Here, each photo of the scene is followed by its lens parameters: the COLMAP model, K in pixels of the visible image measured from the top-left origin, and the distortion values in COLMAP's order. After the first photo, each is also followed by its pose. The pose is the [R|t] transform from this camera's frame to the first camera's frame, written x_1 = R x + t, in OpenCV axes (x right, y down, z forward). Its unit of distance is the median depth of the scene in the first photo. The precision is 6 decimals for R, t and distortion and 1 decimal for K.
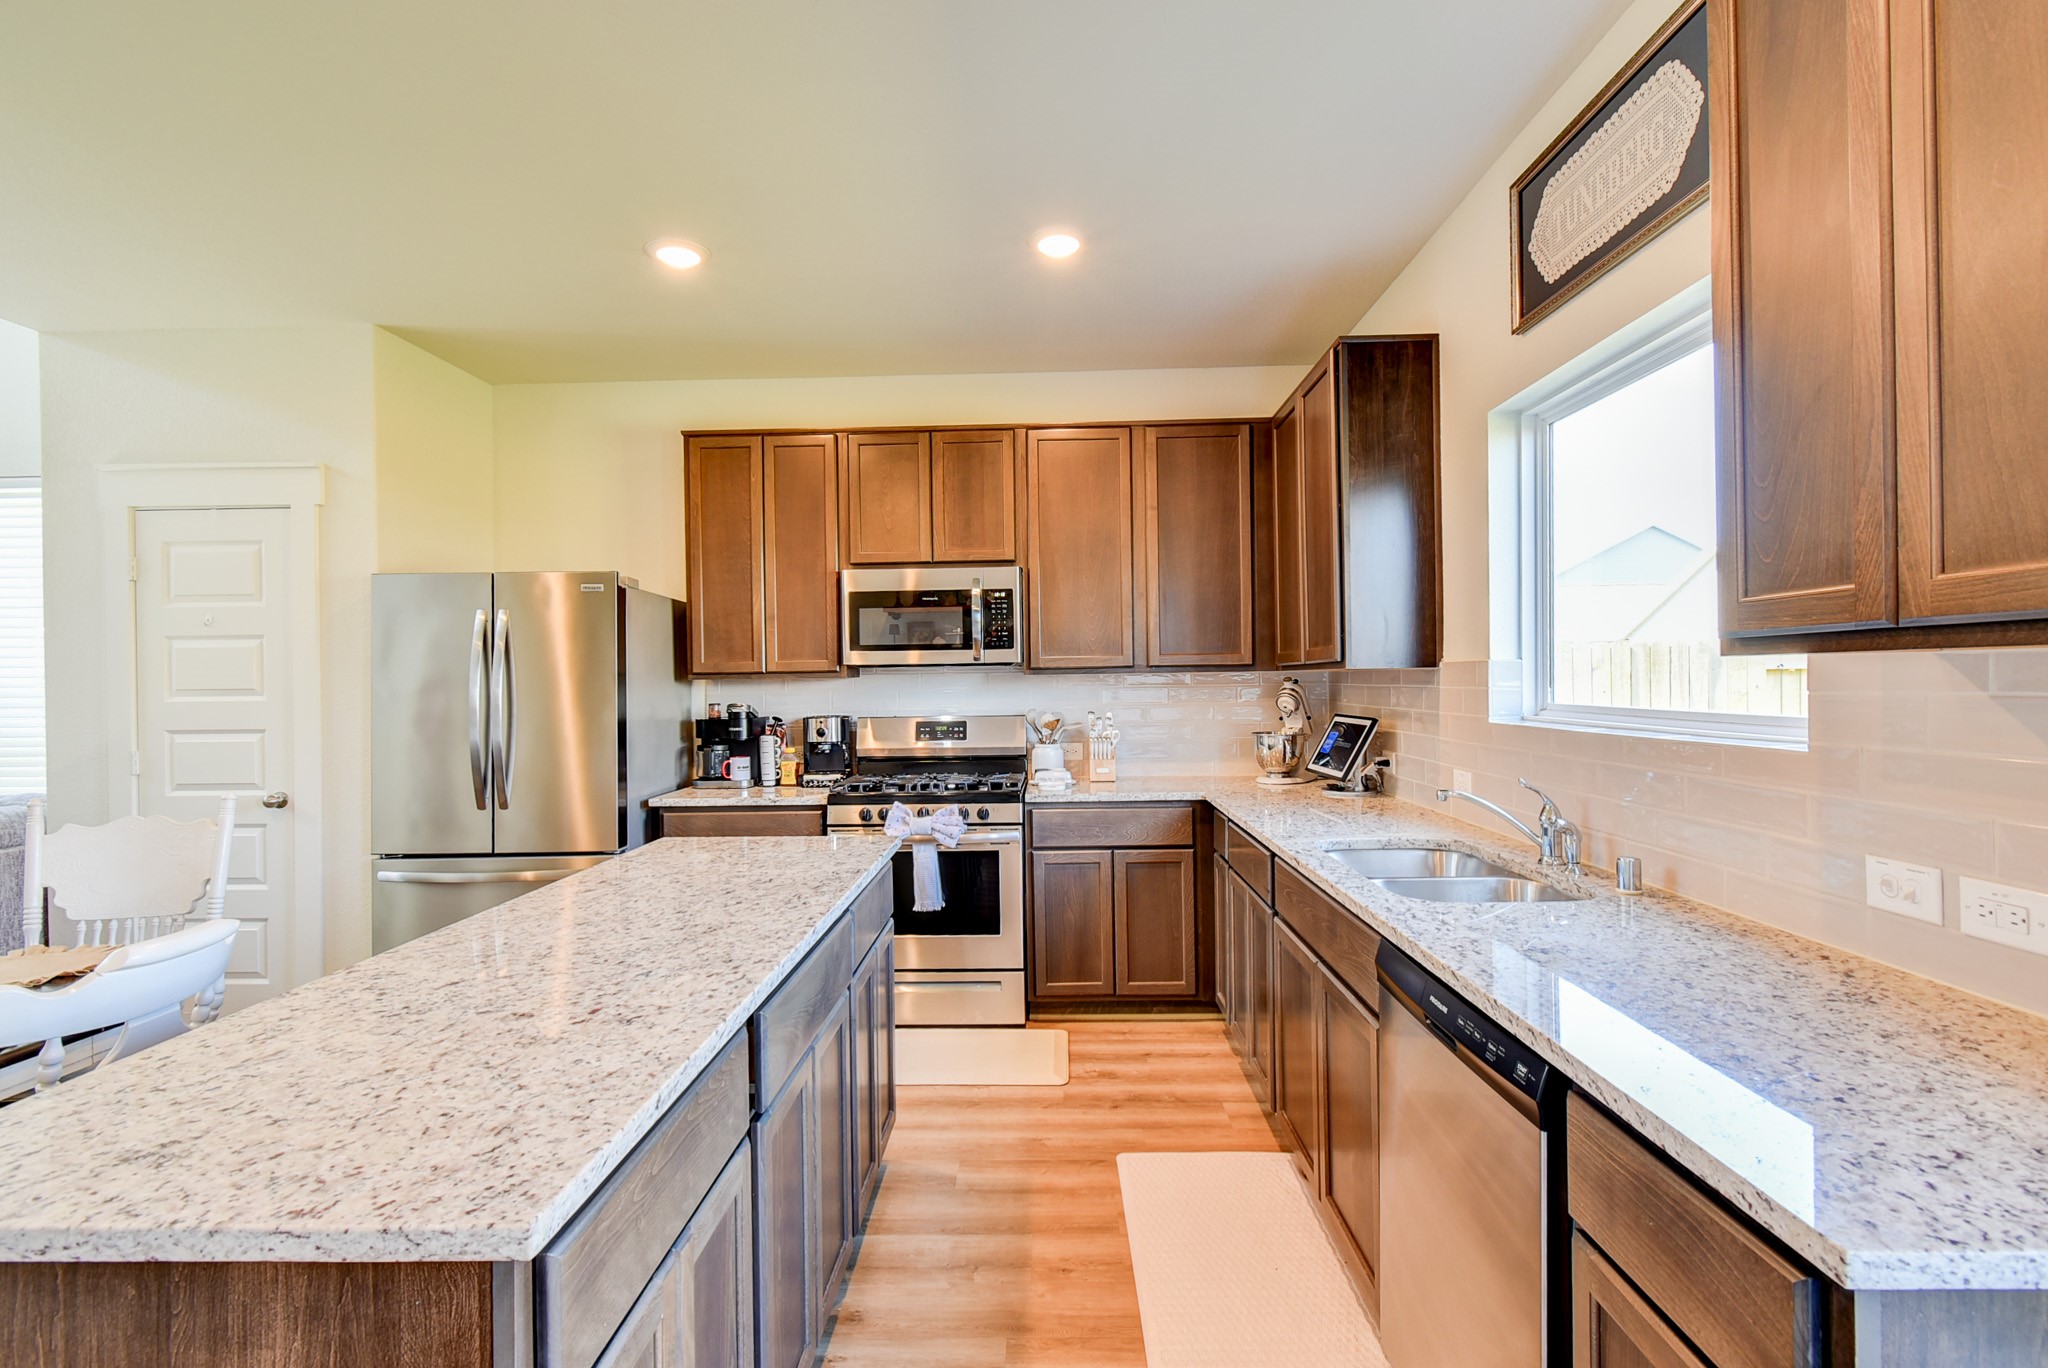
lens RADIAL K [[970.4, 0, 1026.0], [0, 970.4, 683.1], [0, 0, 1]] dist [0.010357, 0.000148]
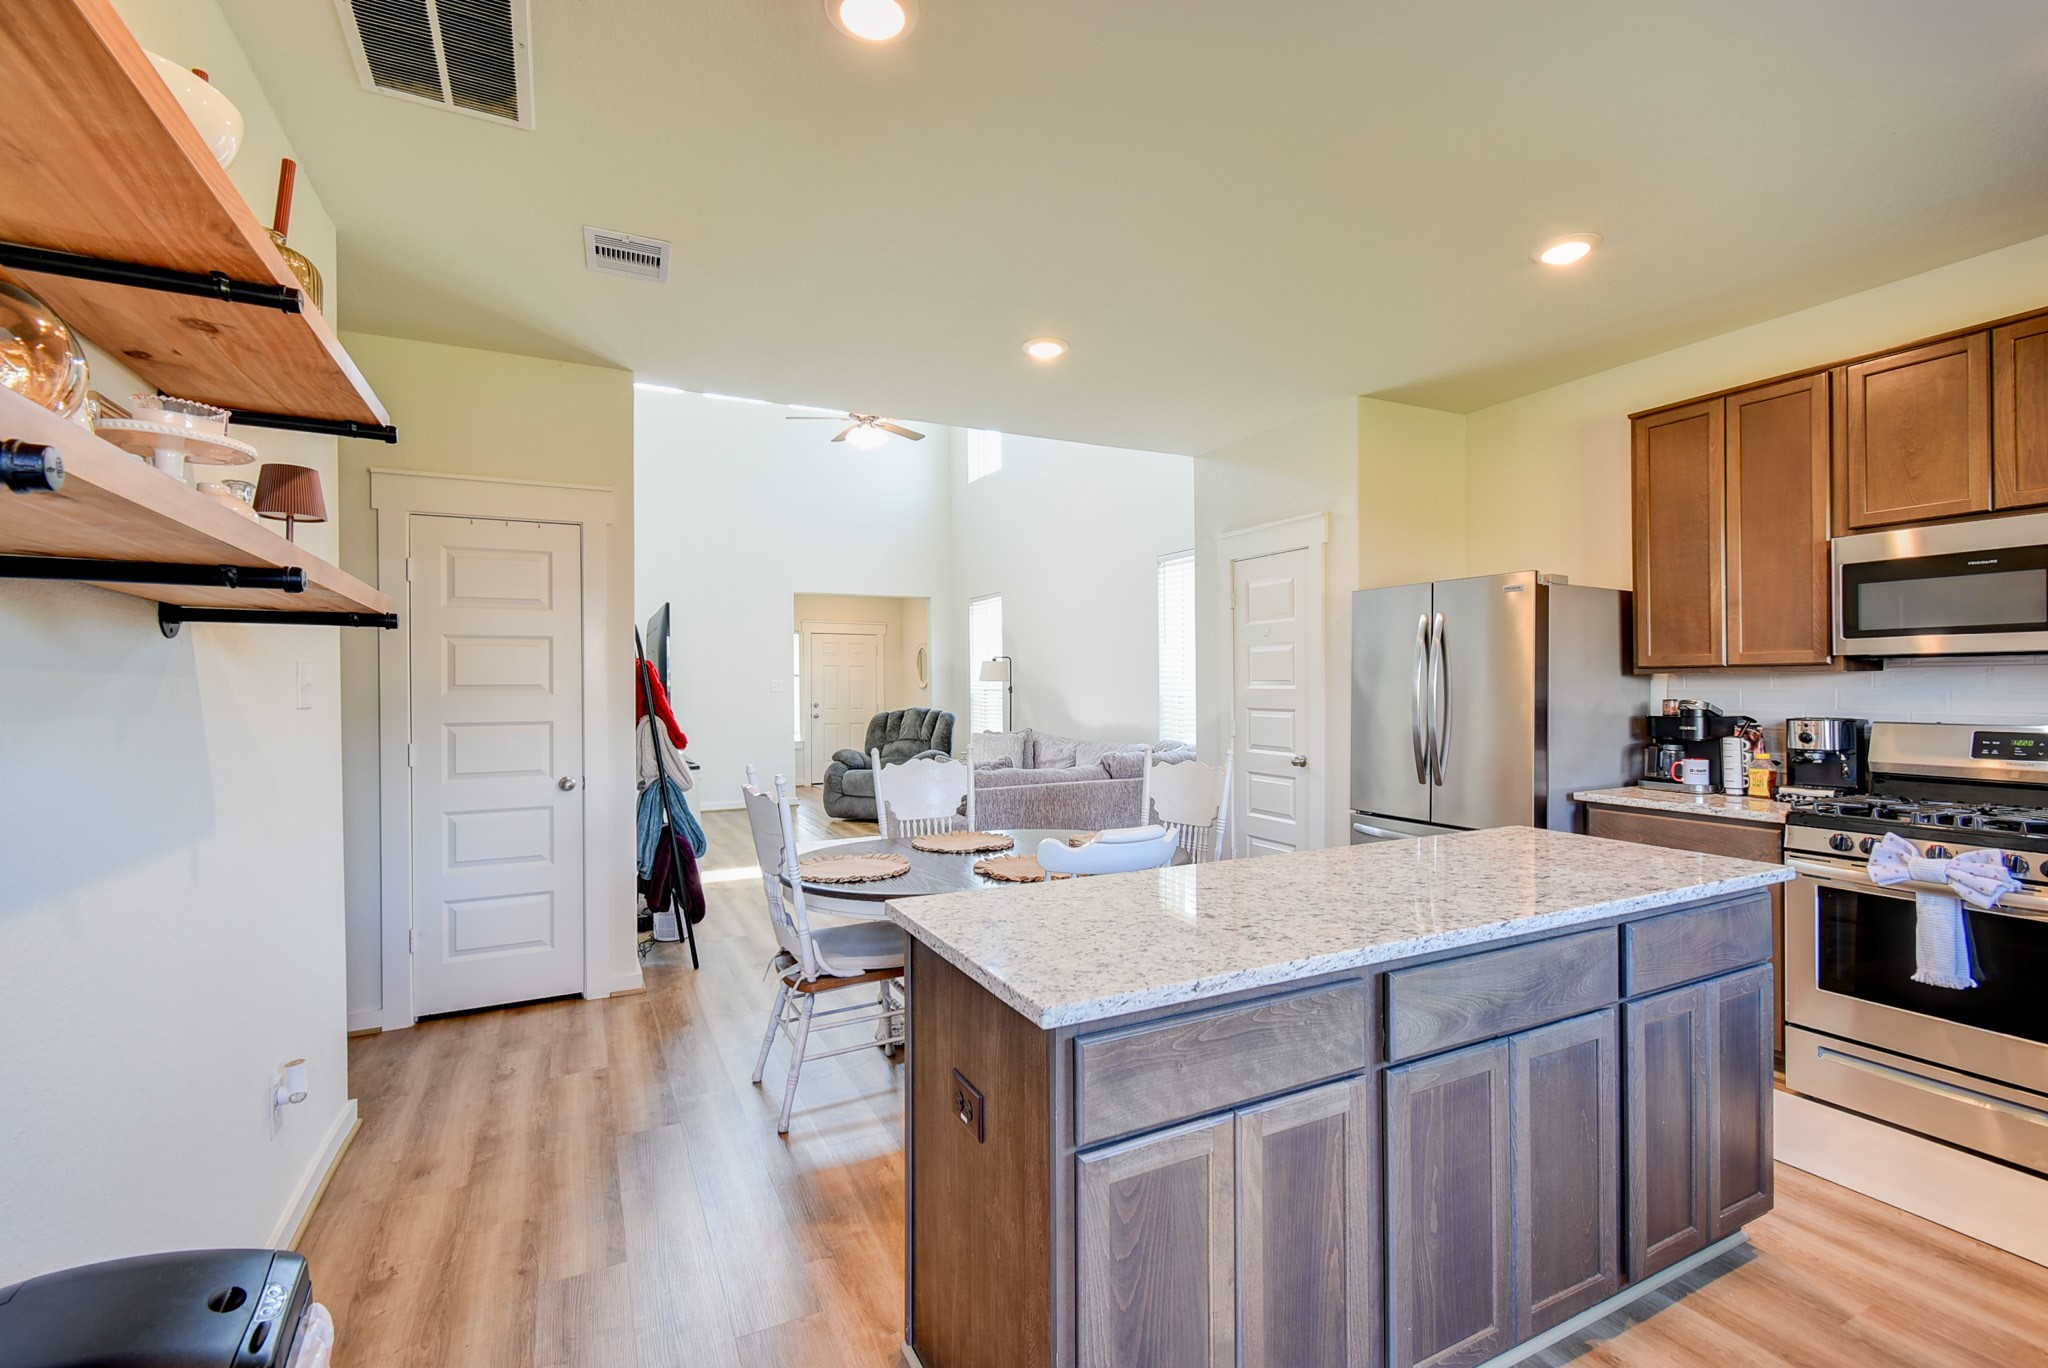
lens RADIAL K [[910.6, 0, 1028.2], [0, 910.6, 681.5], [0, 0, 1]] dist [0.005058, 0.000511]
pose [[0.472425, 0.008405, -0.881331, 0.170082], [-0.002376, 0.999963, 0.008263, -0.001858], [0.881368, -0.001809, 0.472427, 0.051484]]
